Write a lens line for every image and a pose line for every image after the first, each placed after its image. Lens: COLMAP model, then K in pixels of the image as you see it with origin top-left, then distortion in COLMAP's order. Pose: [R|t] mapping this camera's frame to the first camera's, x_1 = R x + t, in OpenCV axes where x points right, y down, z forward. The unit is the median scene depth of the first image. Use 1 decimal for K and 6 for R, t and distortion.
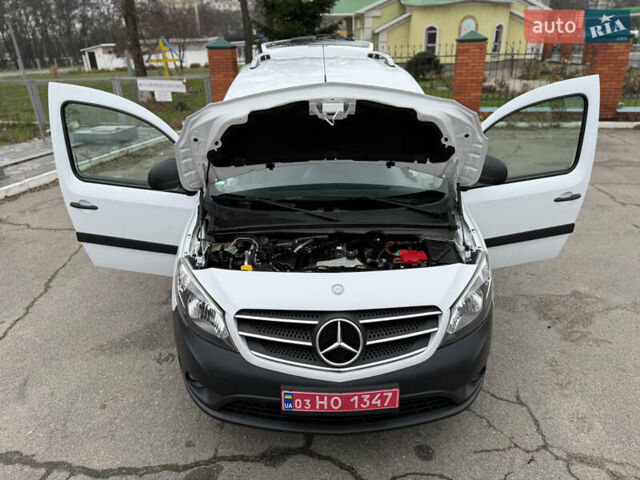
lens RADIAL K [[459.7, 0, 316.3], [0, 459.7, 236.3], [0, 0, 1]] dist [-0.004573, -0.001120]
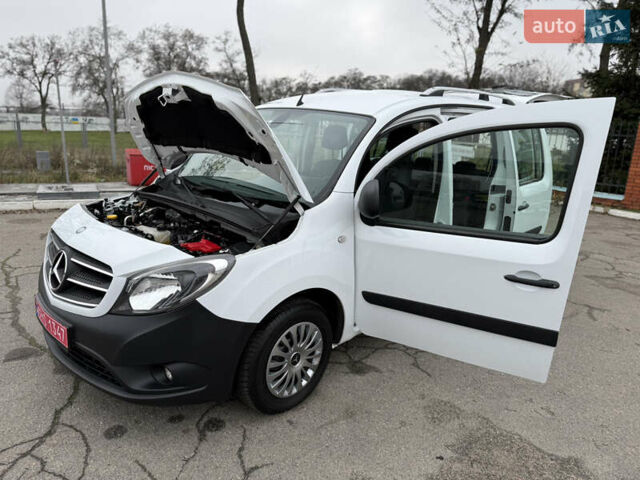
lens RADIAL K [[456.4, 0, 318.8], [0, 456.4, 237.9], [0, 0, 1]] dist [-0.001132, -0.007447]
pose [[0.691510, 0.231292, -0.684337, 1.097783], [-0.337870, 0.940902, -0.023405, -0.035845], [0.638481, 0.247402, 0.728790, 0.476144]]
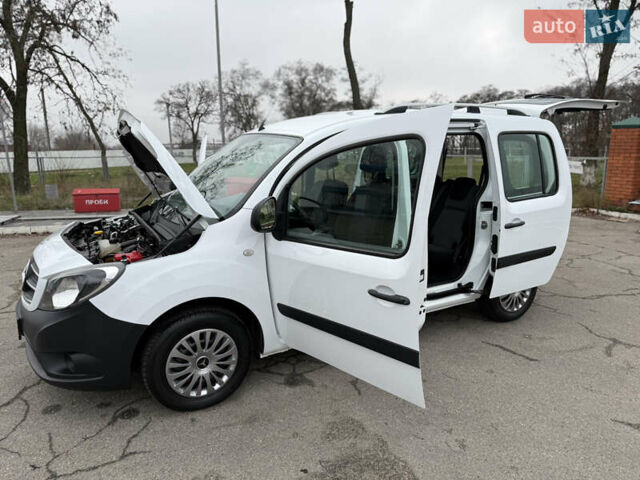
lens RADIAL K [[456.2, 0, 321.8], [0, 456.2, 242.0], [0, 0, 1]] dist [0.000564, -0.005483]
pose [[0.466621, 0.206310, -0.860058, 1.465661], [-0.348865, 0.936505, 0.035373, -0.206007], [0.812747, 0.283539, 0.508968, 0.851144]]
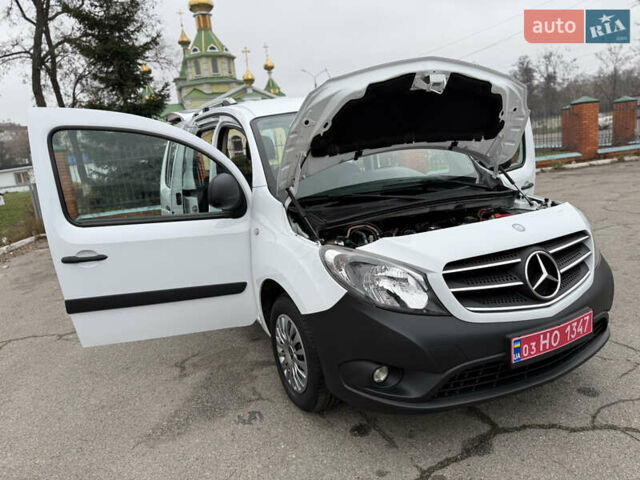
lens RADIAL K [[456.4, 0, 318.8], [0, 456.4, 237.9], [0, 0, 1]] dist [-0.001132, -0.007447]
pose [[0.897588, -0.147112, 0.415564, -0.666242], [0.238232, 0.955041, -0.176474, 0.183338], [-0.370919, 0.257401, 0.892280, 0.239386]]
